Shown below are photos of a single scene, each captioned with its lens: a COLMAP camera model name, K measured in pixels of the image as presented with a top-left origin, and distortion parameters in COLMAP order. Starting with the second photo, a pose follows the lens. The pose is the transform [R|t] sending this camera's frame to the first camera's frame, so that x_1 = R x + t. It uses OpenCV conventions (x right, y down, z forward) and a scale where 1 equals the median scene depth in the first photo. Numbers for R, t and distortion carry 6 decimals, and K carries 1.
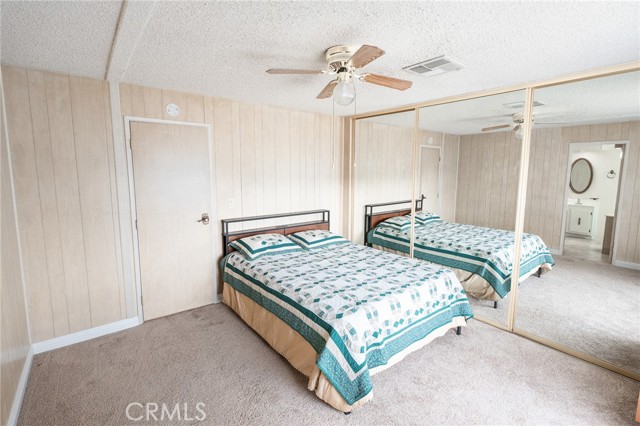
lens RADIAL K [[291.6, 0, 321.2], [0, 291.6, 202.6], [0, 0, 1]] dist [-0.001036, -0.000118]
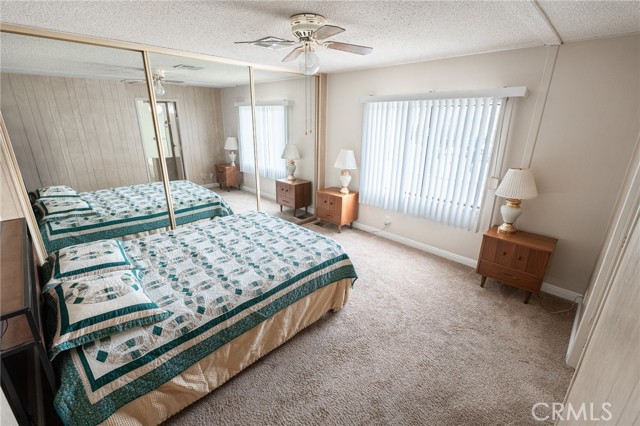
lens RADIAL K [[284.7, 0, 320.0], [0, 284.7, 213.0], [0, 0, 1]] dist [-0.002661, -0.000409]
pose [[-0.103055, -0.320749, 0.941541, -0.708304], [0.104722, 0.937822, 0.330944, -0.131979], [-0.989148, 0.132705, -0.063058, 0.713203]]
